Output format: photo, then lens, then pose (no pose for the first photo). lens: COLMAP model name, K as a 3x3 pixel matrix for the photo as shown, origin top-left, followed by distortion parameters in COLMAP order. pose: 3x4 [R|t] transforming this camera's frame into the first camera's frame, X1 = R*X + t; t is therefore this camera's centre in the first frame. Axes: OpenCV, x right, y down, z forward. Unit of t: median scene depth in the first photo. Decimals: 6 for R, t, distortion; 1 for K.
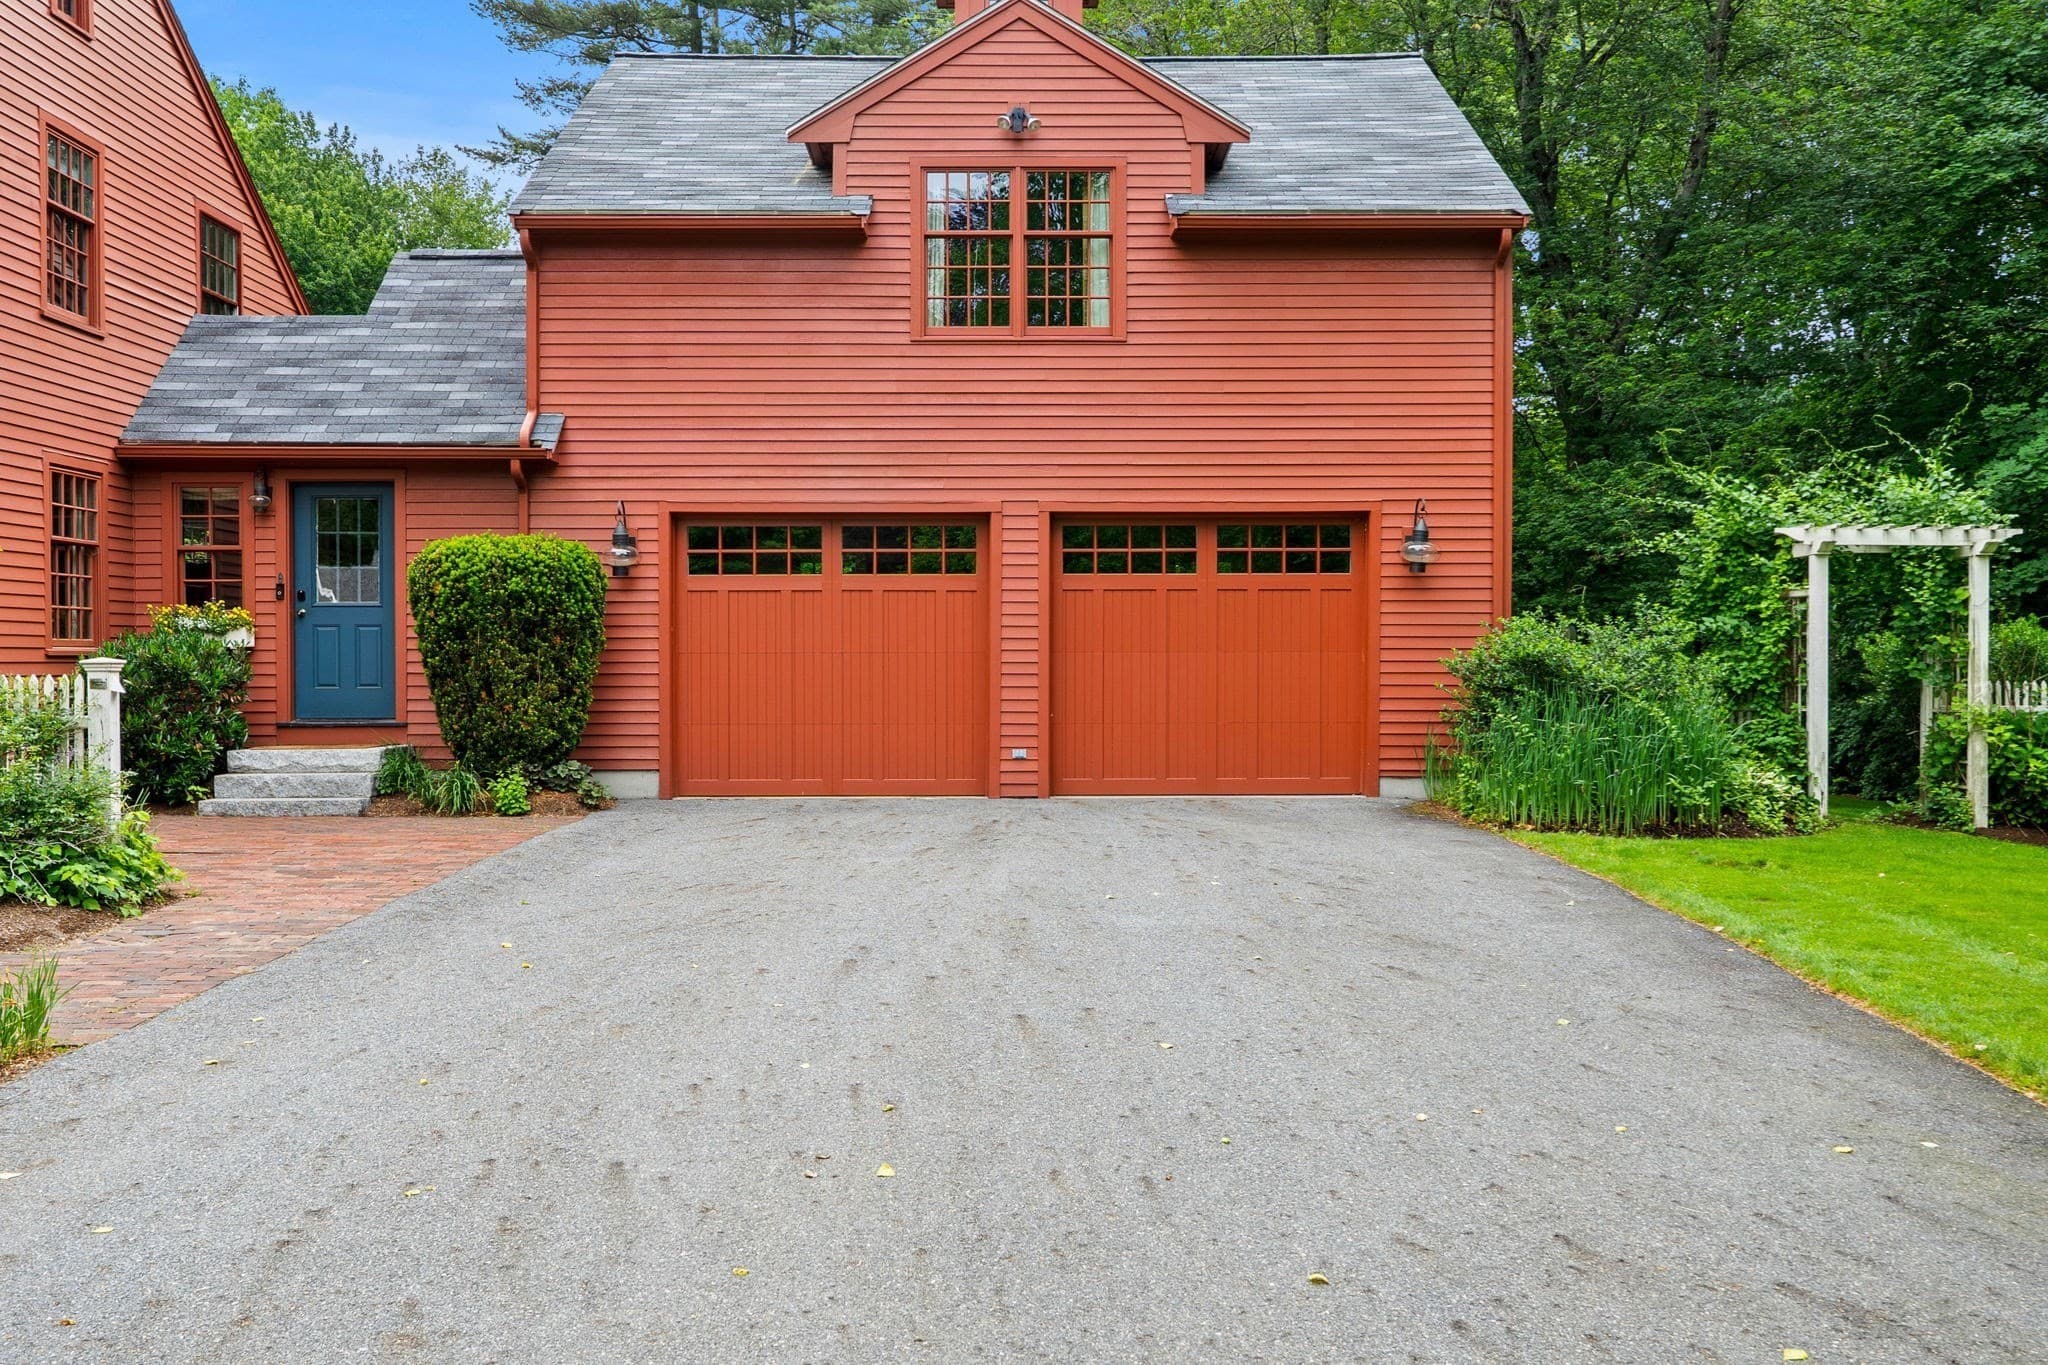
lens RADIAL K [[2031.2, 0, 1024.9], [0, 2031.2, 669.8], [0, 0, 1]] dist [-0.009761, 0.001631]
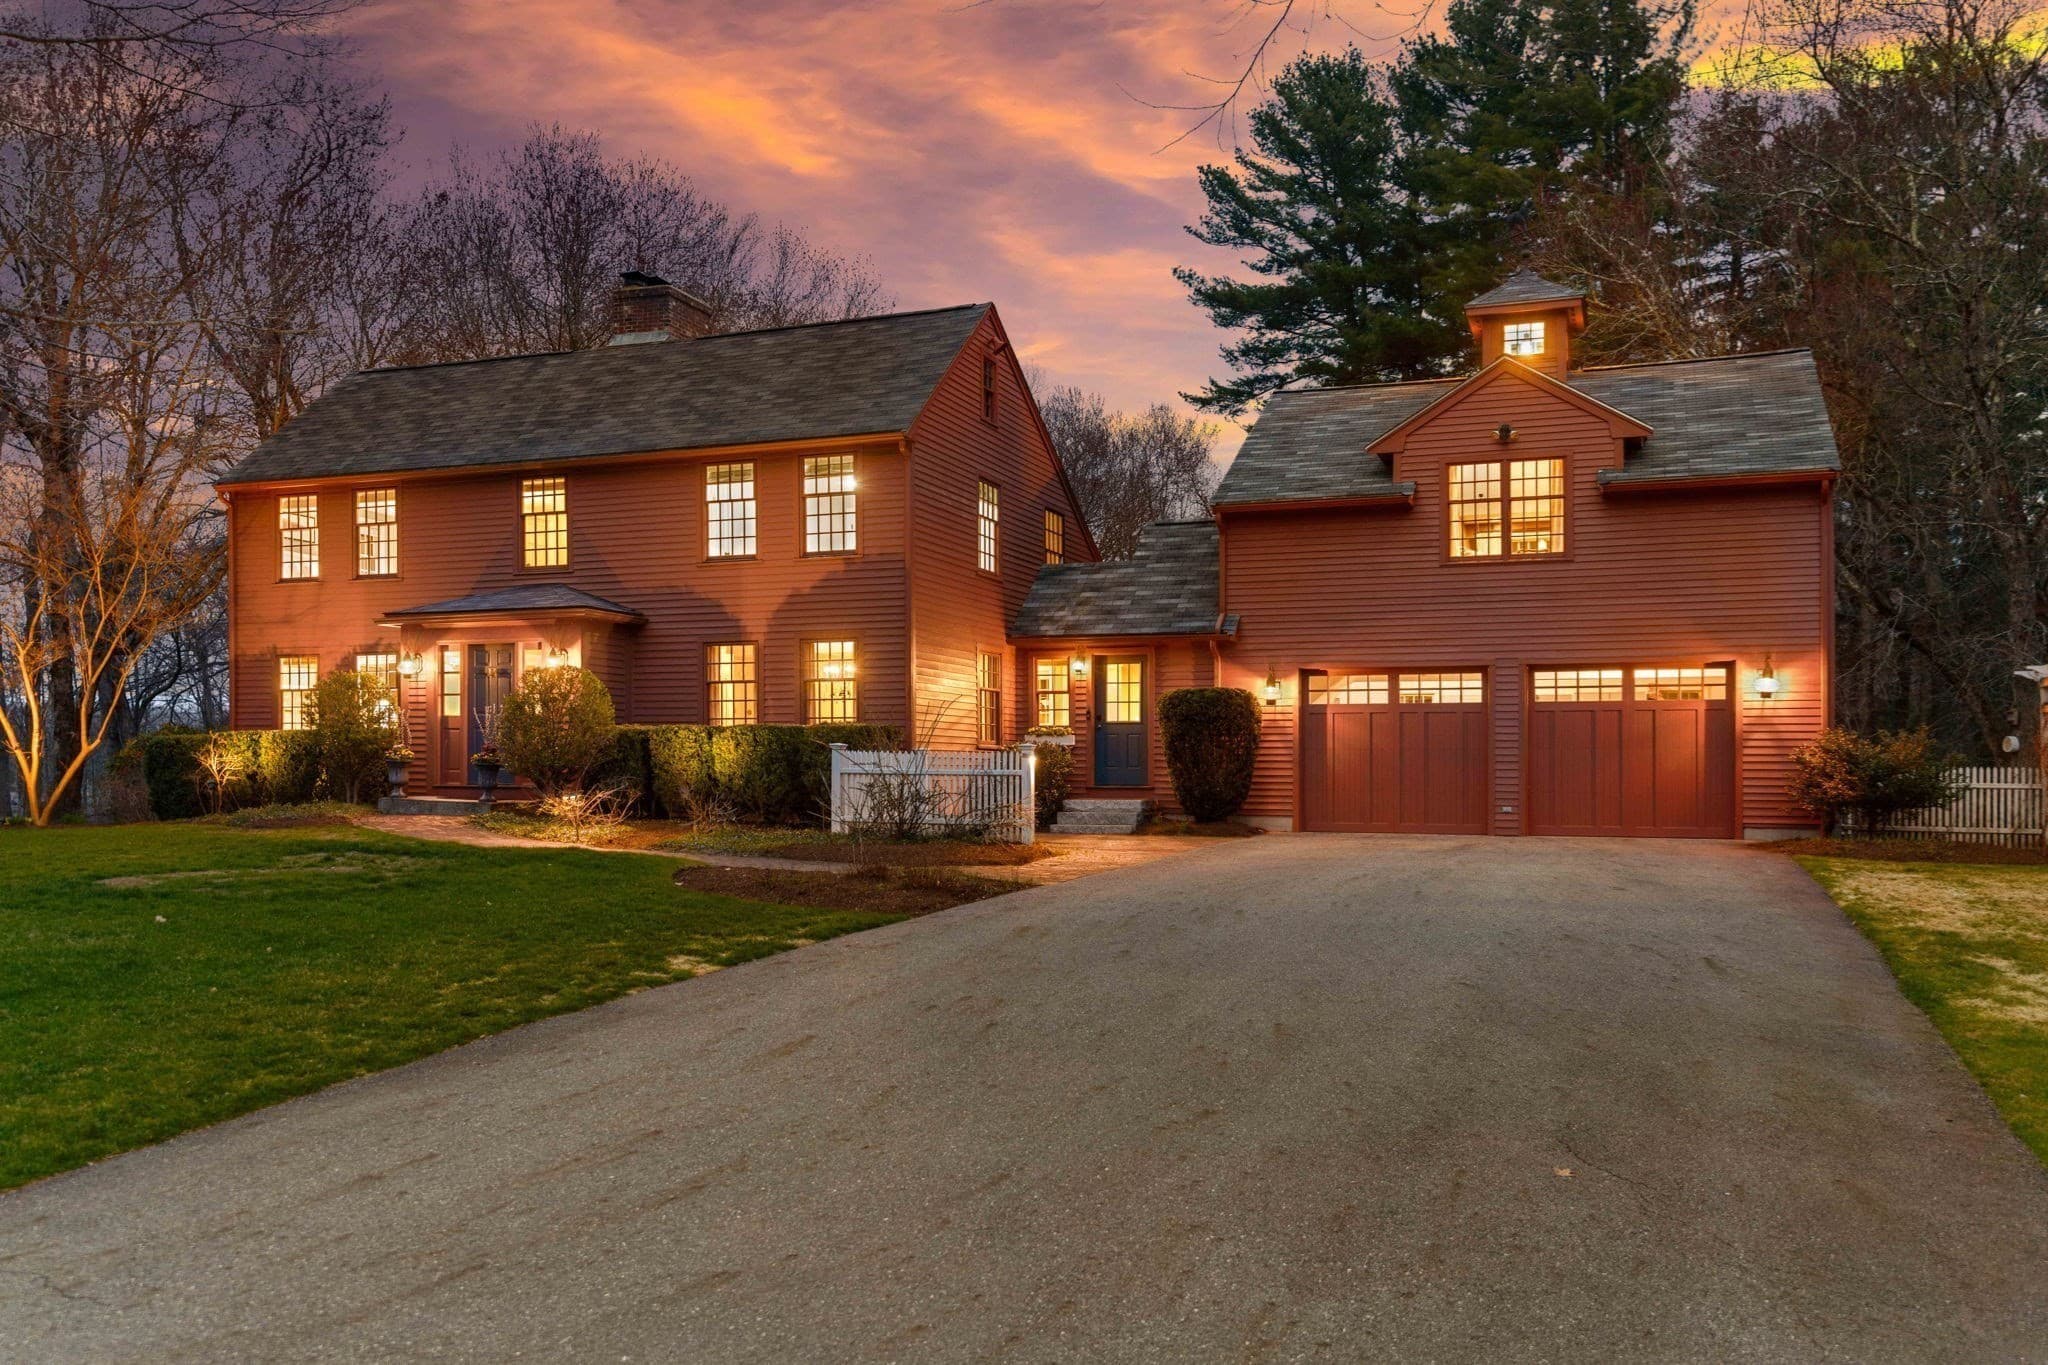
lens RADIAL K [[2031.2, 0, 1024.9], [0, 2031.2, 669.8], [0, 0, 1]] dist [-0.009761, 0.001631]
pose [[0.941166, -0.016137, -0.337560, 0.184864], [-0.006981, 0.997718, -0.067161, 0.040757], [0.337874, 0.065566, 0.938905, -0.691102]]
